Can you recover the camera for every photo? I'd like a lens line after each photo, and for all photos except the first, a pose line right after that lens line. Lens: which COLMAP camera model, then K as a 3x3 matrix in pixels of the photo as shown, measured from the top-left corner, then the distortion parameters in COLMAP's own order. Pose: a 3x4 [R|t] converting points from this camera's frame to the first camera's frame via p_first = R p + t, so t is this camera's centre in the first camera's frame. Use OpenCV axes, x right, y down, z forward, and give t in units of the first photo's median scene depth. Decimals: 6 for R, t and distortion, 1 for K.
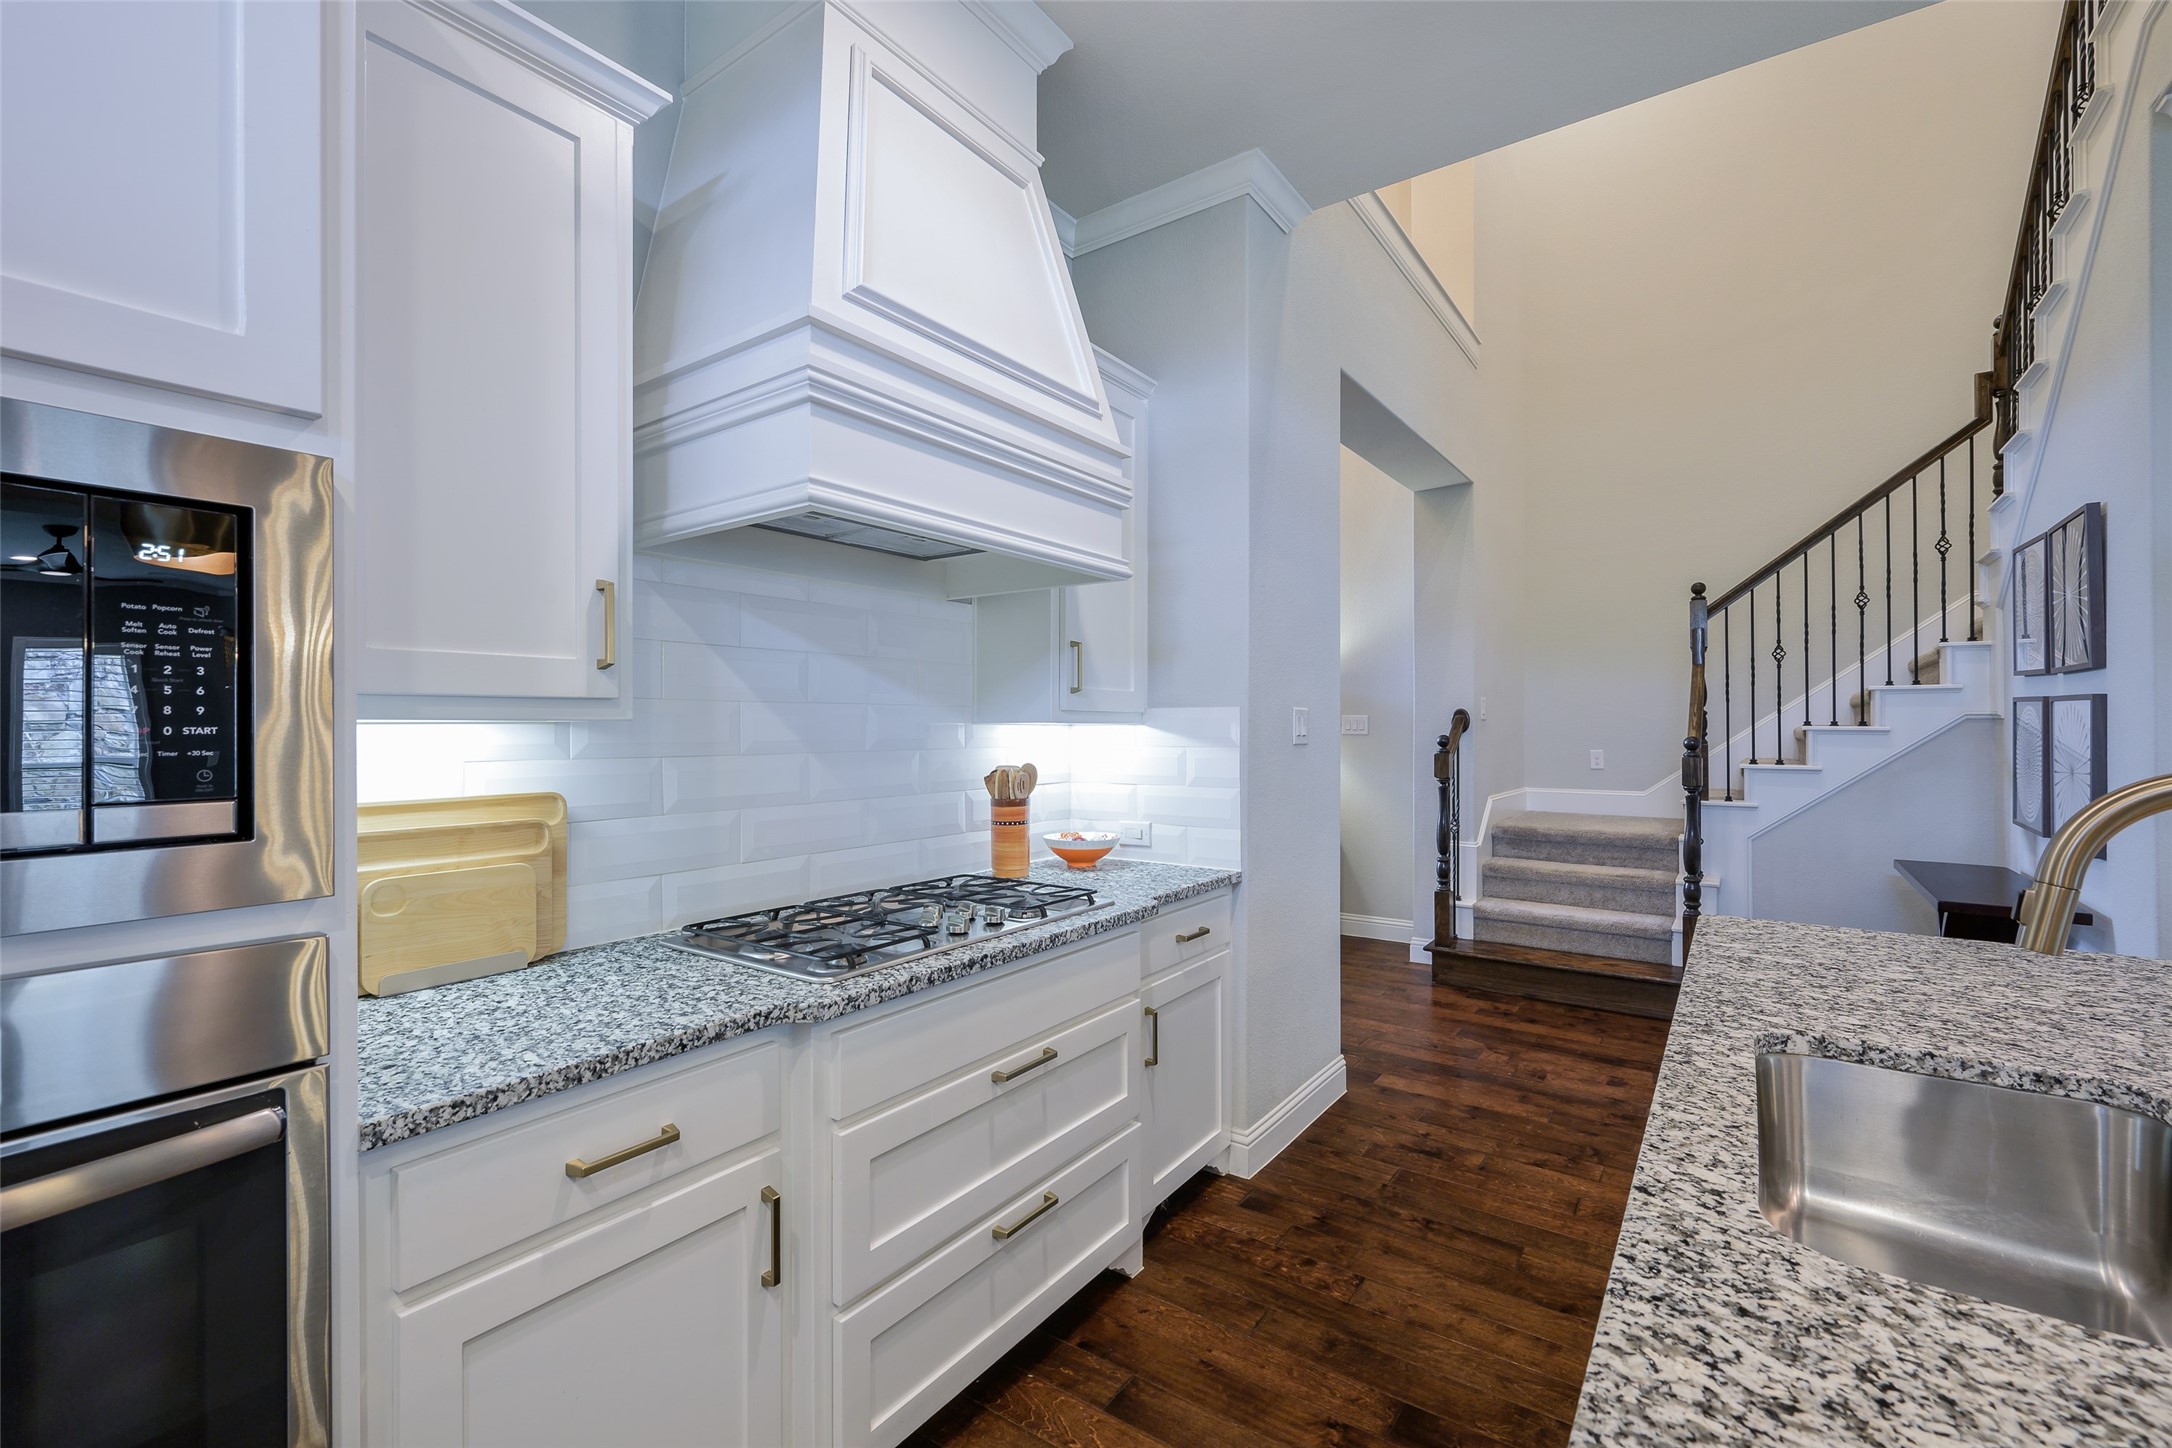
lens RADIAL K [[932.3, 0, 1086.0], [0, 932.3, 724.0], [0, 0, 1]] dist [-0.000777, -0.000024]
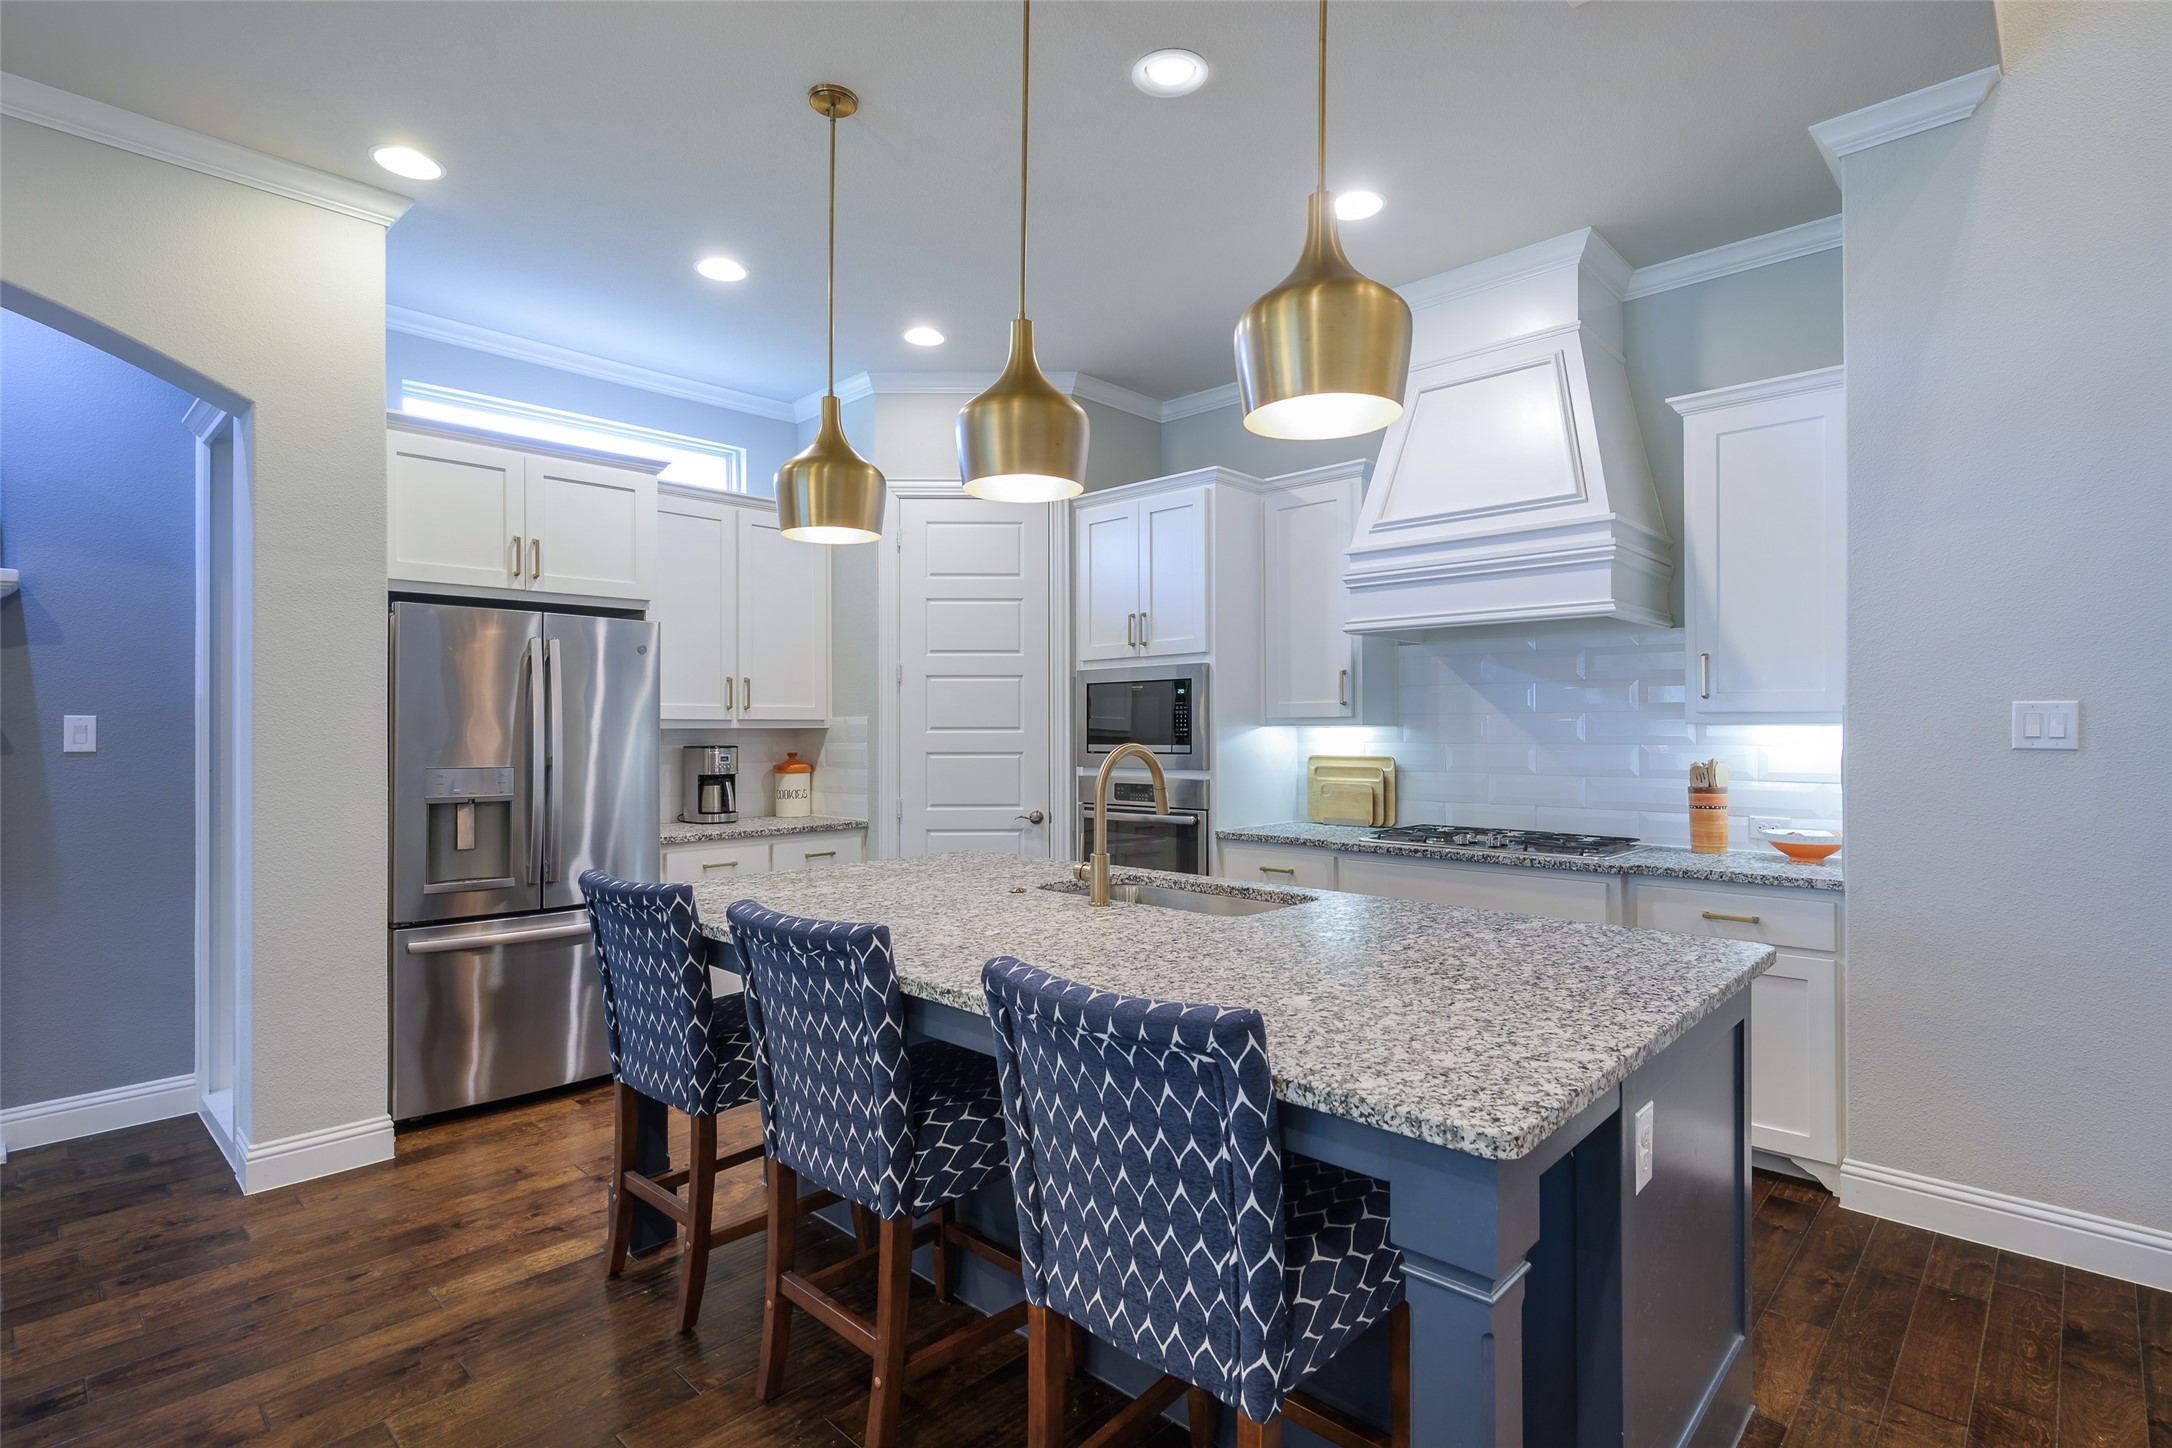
lens RADIAL K [[1039.5, 0, 1086.0], [0, 1039.5, 724.0], [0, 0, 1]] dist [0.000311, 0.000095]
pose [[-0.113993, 0.012487, -0.993403, 1.390227], [0.006900, 0.999907, 0.011777, -0.027342], [0.993458, -0.005512, -0.114069, 0.374525]]
